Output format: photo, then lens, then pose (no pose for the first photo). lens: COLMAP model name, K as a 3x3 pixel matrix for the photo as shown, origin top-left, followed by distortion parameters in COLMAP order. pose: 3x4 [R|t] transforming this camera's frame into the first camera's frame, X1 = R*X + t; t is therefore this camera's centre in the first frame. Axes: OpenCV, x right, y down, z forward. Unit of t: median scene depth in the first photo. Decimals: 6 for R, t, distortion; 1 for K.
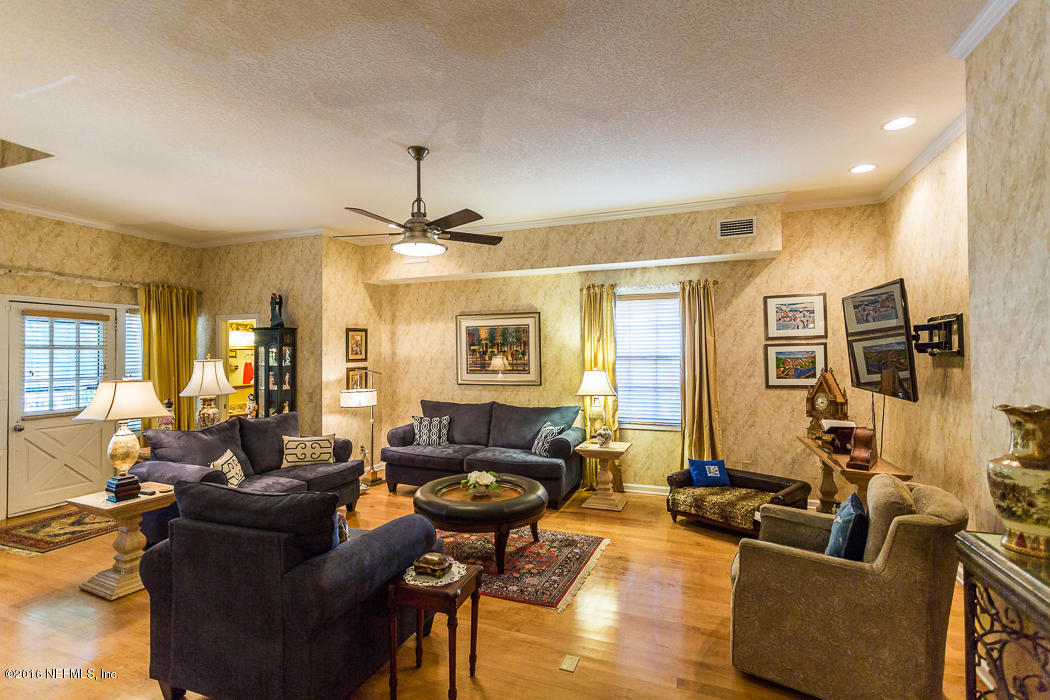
lens RADIAL K [[511.8, 0, 527.7], [0, 511.8, 347.7], [0, 0, 1]] dist [0.002449, 0.000888]
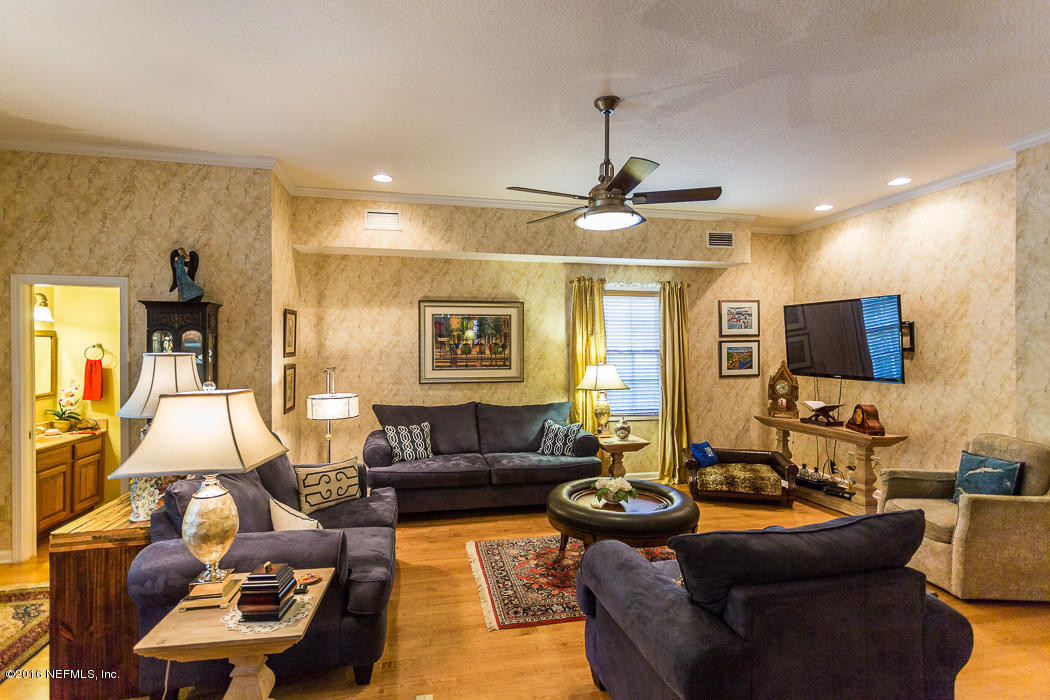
lens RADIAL K [[511.8, 0, 528.1], [0, 511.8, 352.7], [0, 0, 1]] dist [0.002449, 0.000888]
pose [[0.827858, 0.002257, 0.560933, -0.498772], [-0.013117, 0.999796, 0.015336, 0.007400], [-0.560784, -0.020054, 0.827719, 0.237672]]
